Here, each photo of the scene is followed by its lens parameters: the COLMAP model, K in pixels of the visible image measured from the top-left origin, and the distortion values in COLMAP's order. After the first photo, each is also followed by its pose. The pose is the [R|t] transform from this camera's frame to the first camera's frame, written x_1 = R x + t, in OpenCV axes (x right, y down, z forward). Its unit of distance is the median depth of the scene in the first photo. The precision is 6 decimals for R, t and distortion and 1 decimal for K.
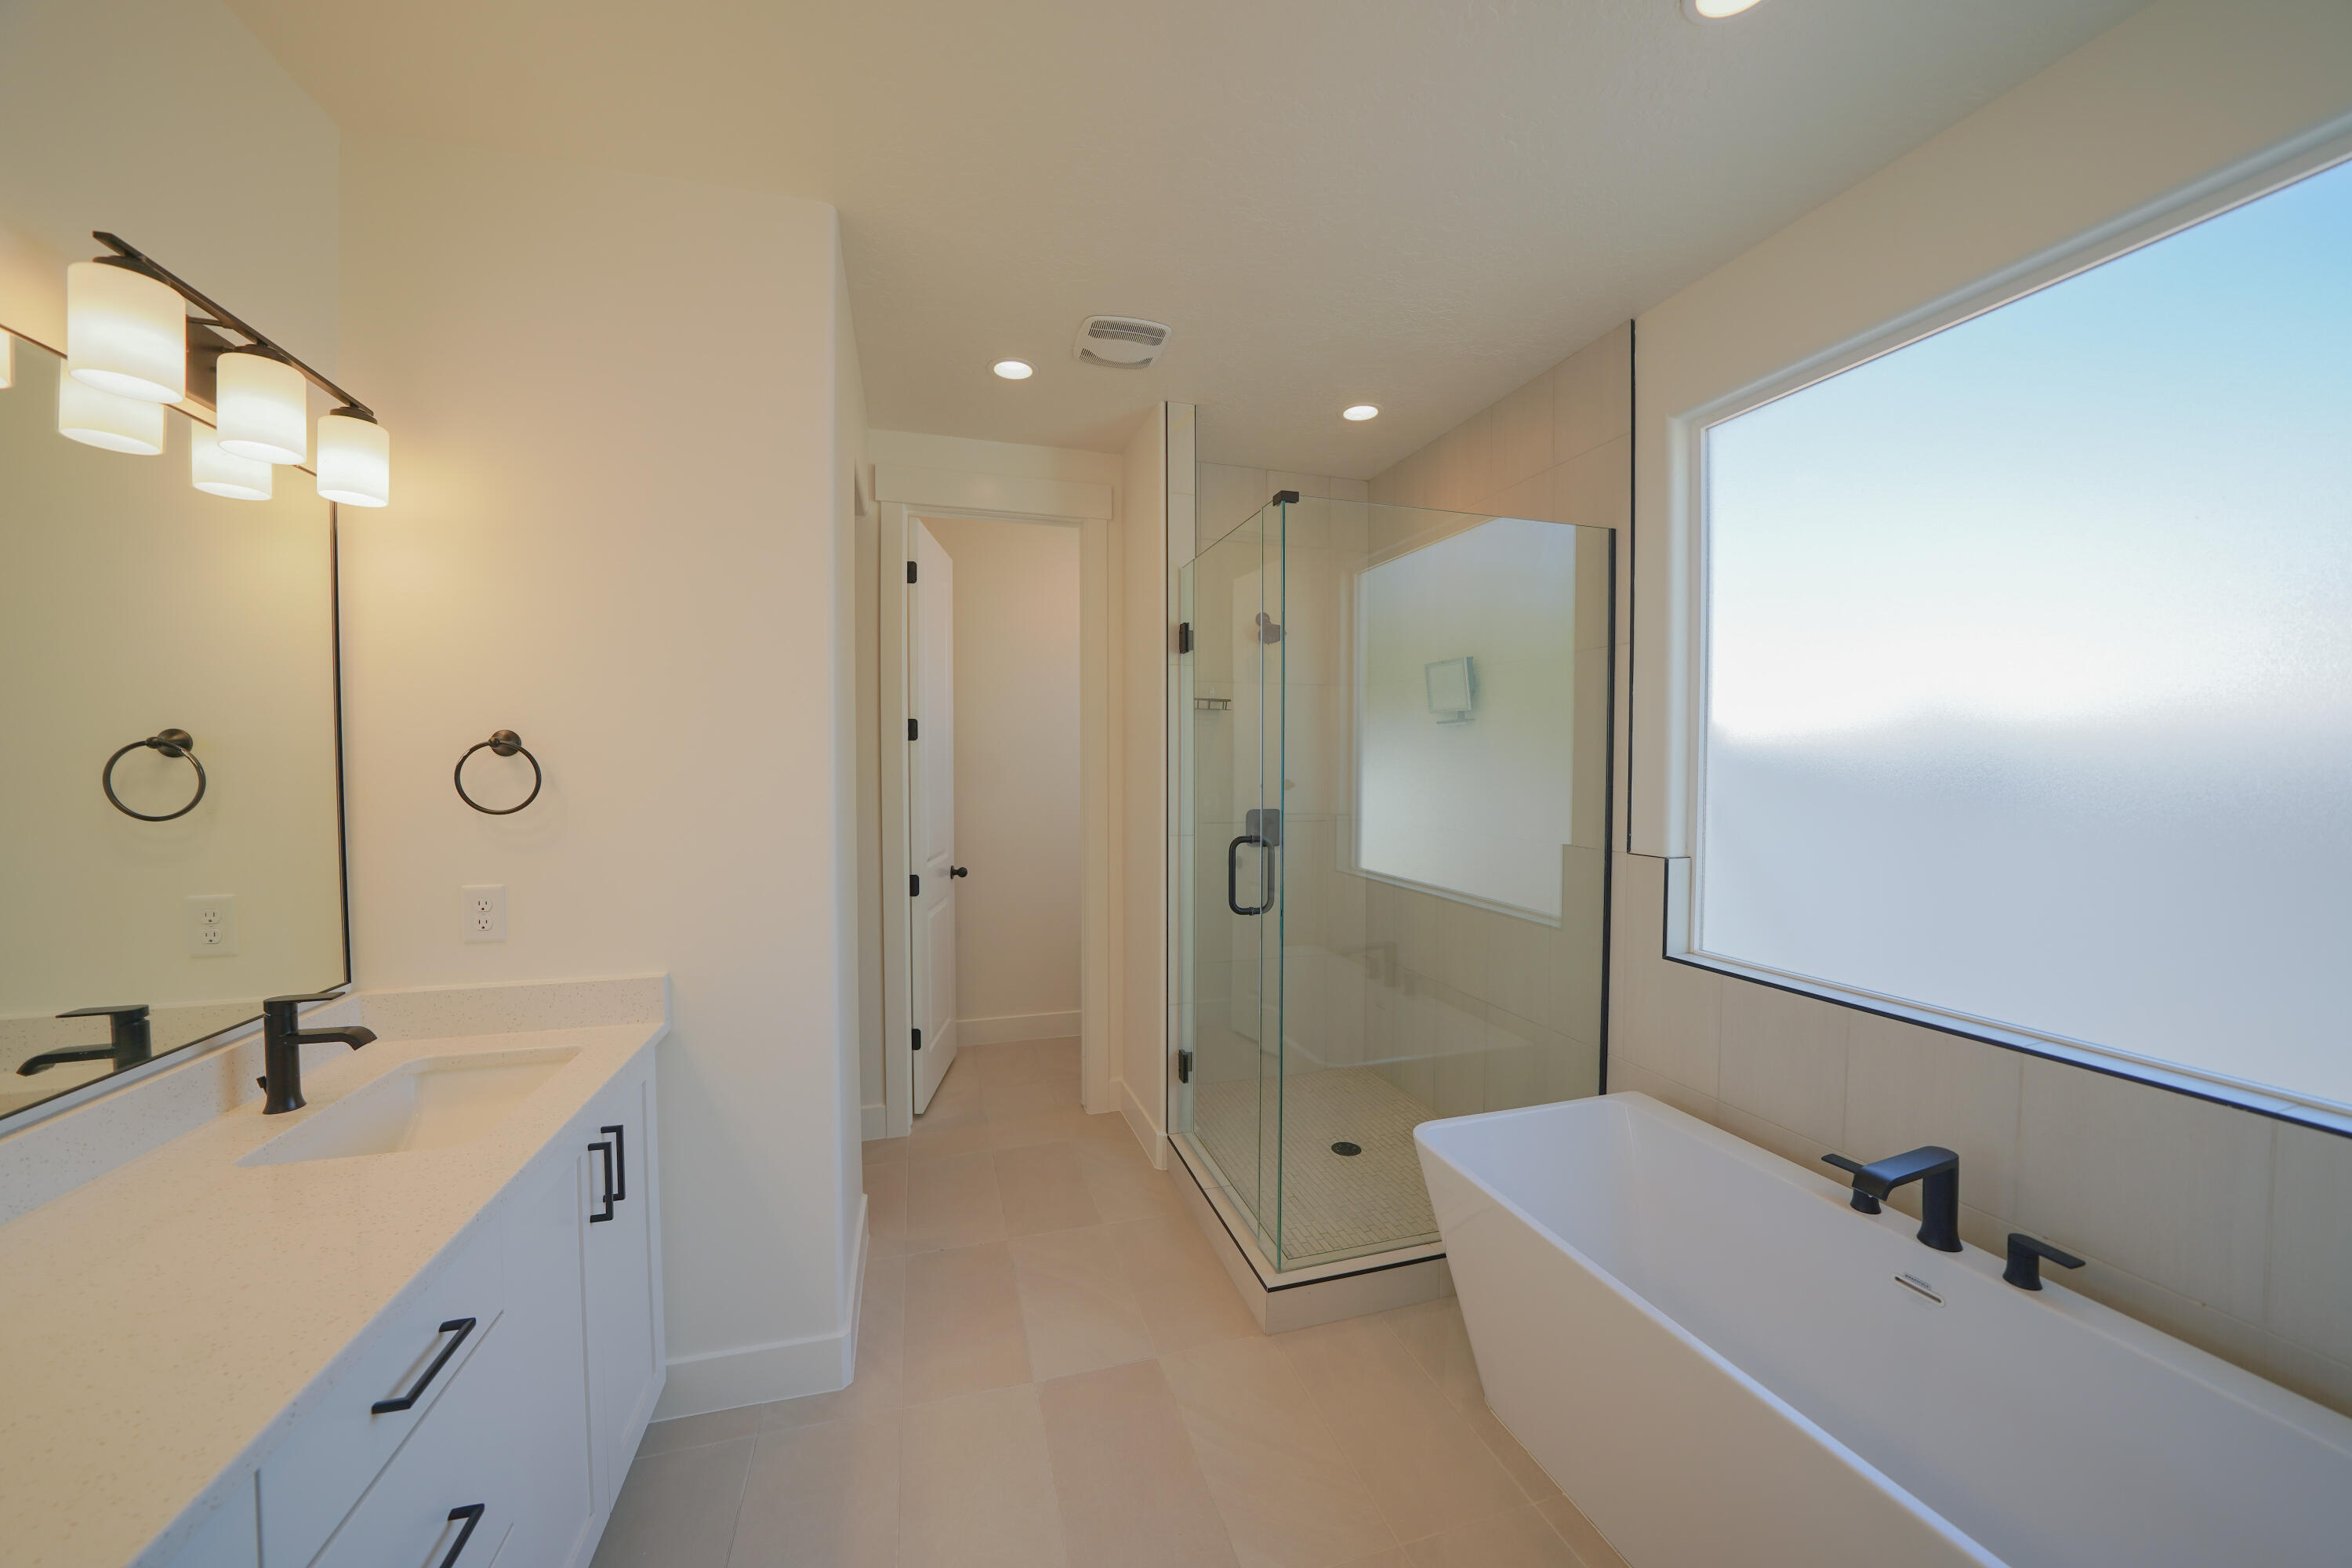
lens RADIAL K [[847.3, 0, 1165.9], [0, 847.3, 778.2], [0, 0, 1]] dist [-0.022490, -0.000137]
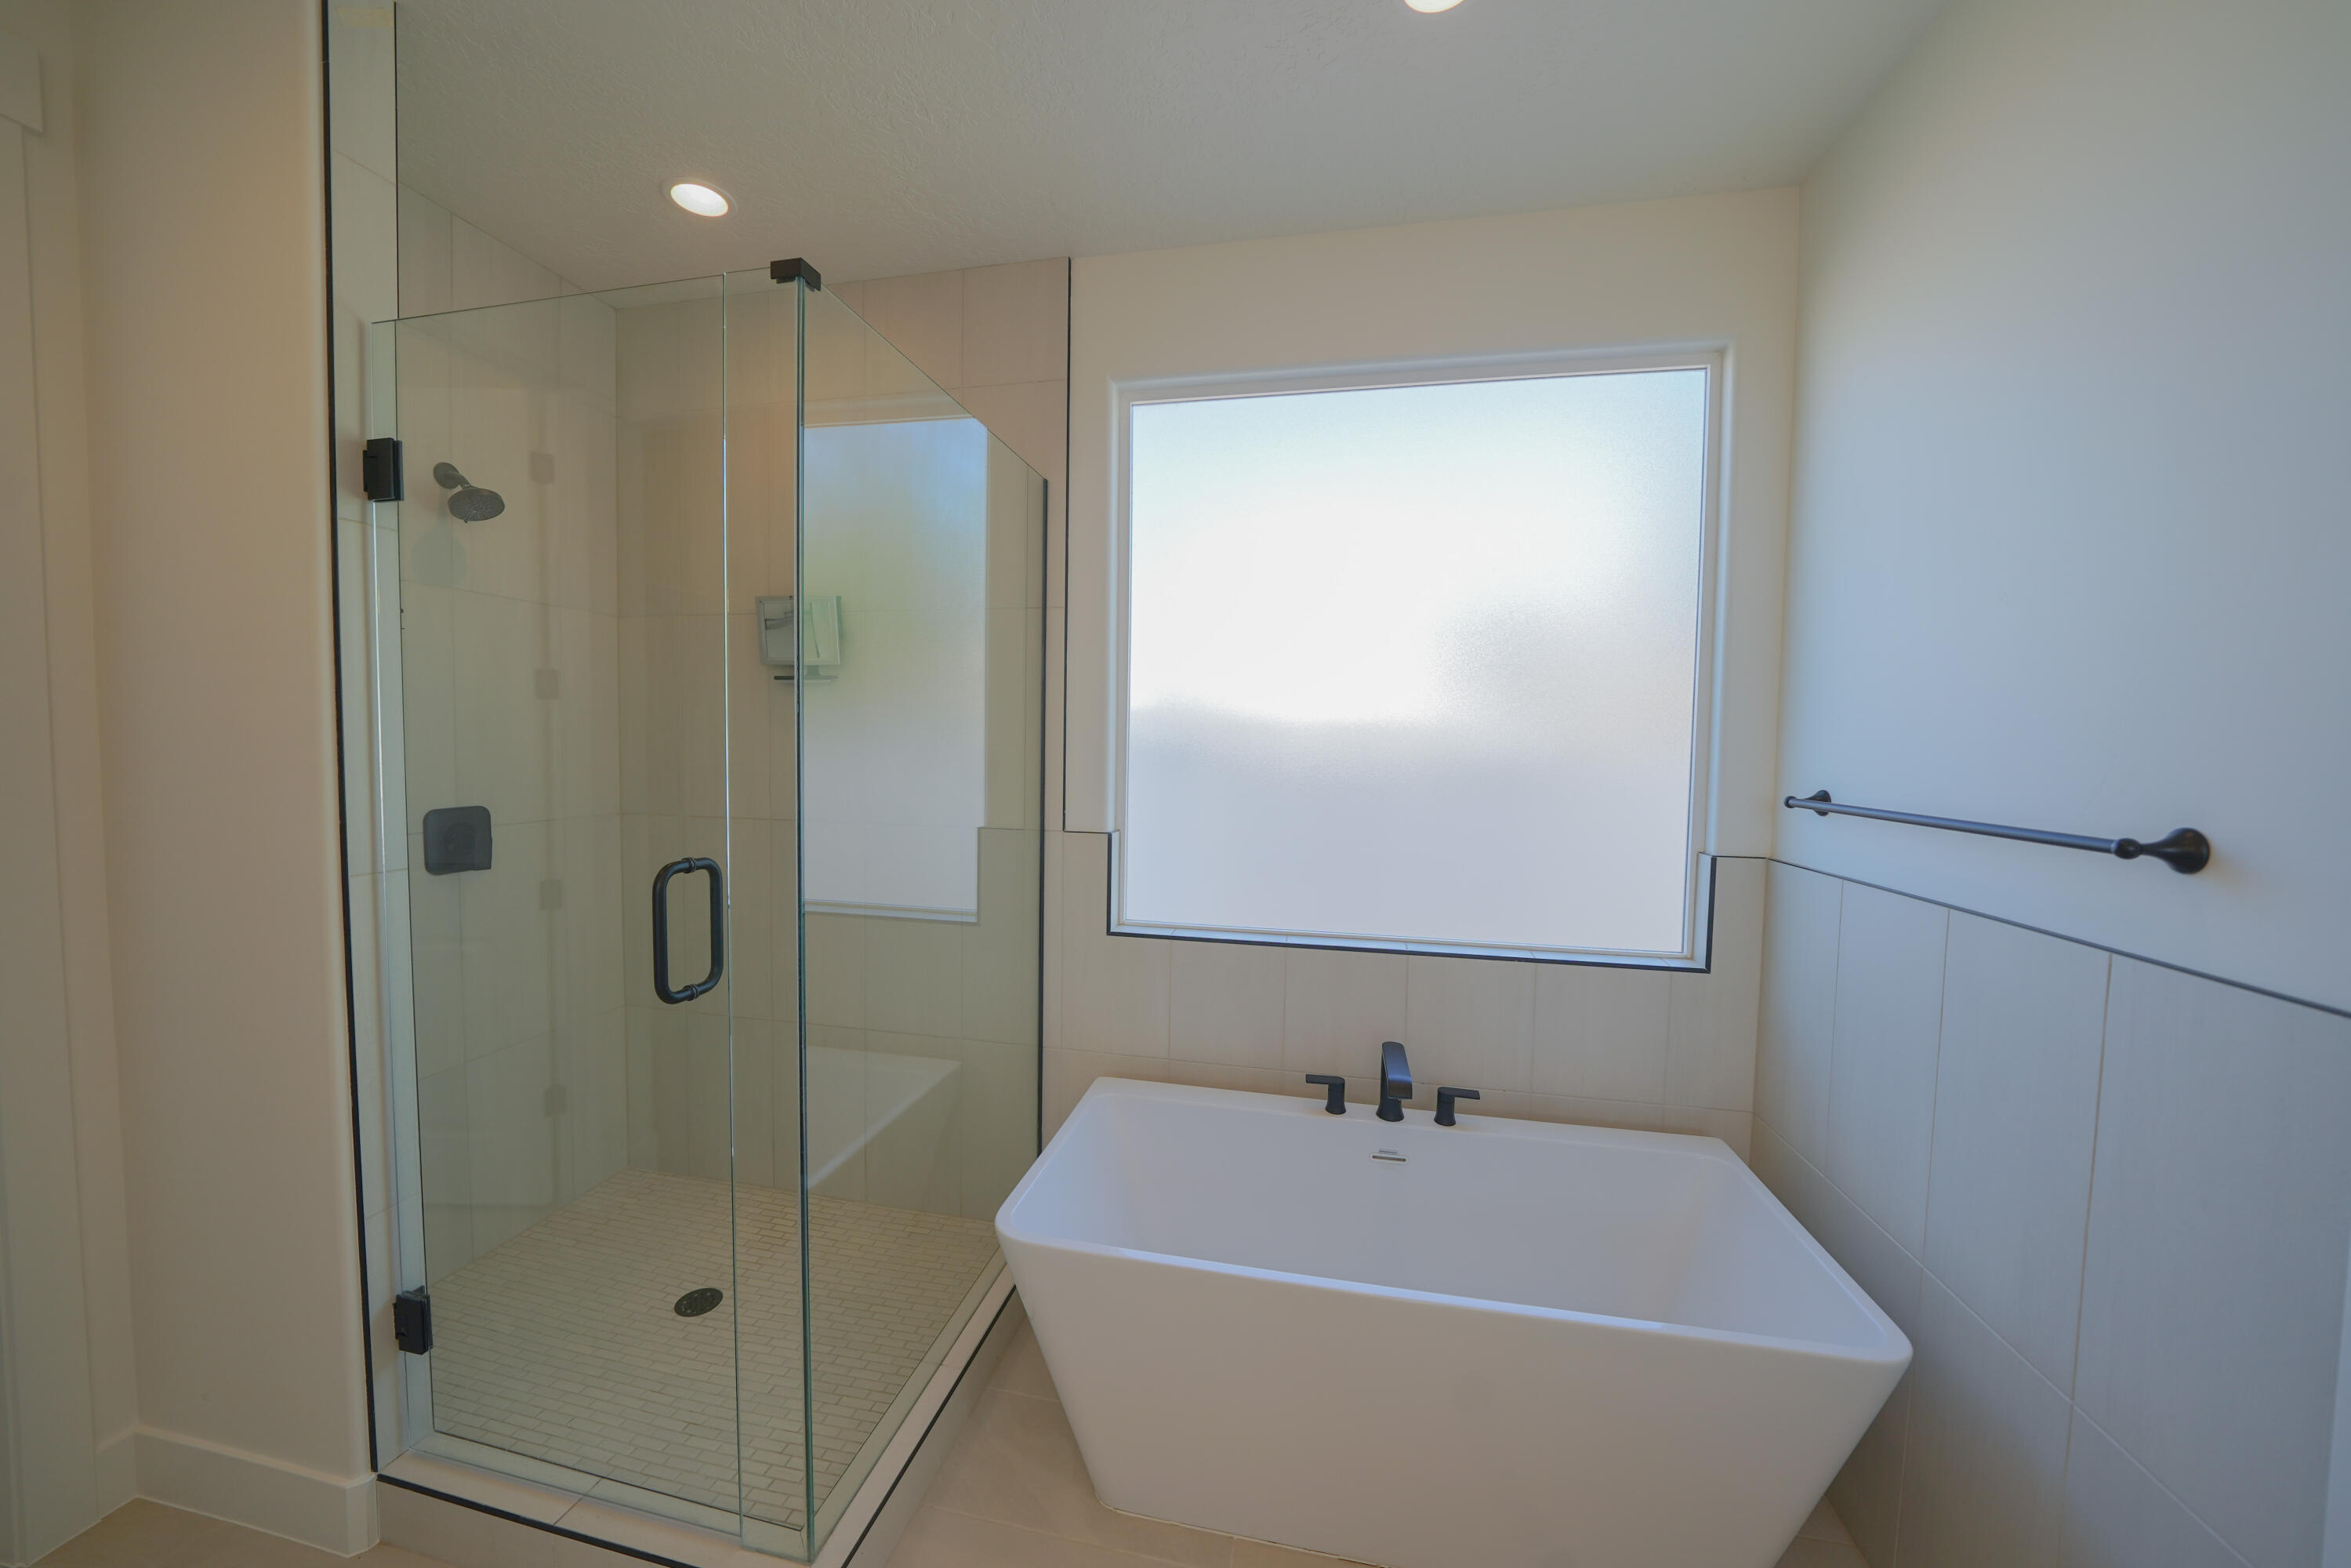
lens RADIAL K [[847.0, 0, 1165.4], [0, 847.0, 778.2], [0, 0, 1]] dist [-0.022490, -0.000137]
pose [[0.474236, -0.032420, 0.879801, -0.236423], [0.003732, 0.999387, 0.034815, -0.003491], [-0.880390, -0.013227, 0.474066, 0.460069]]
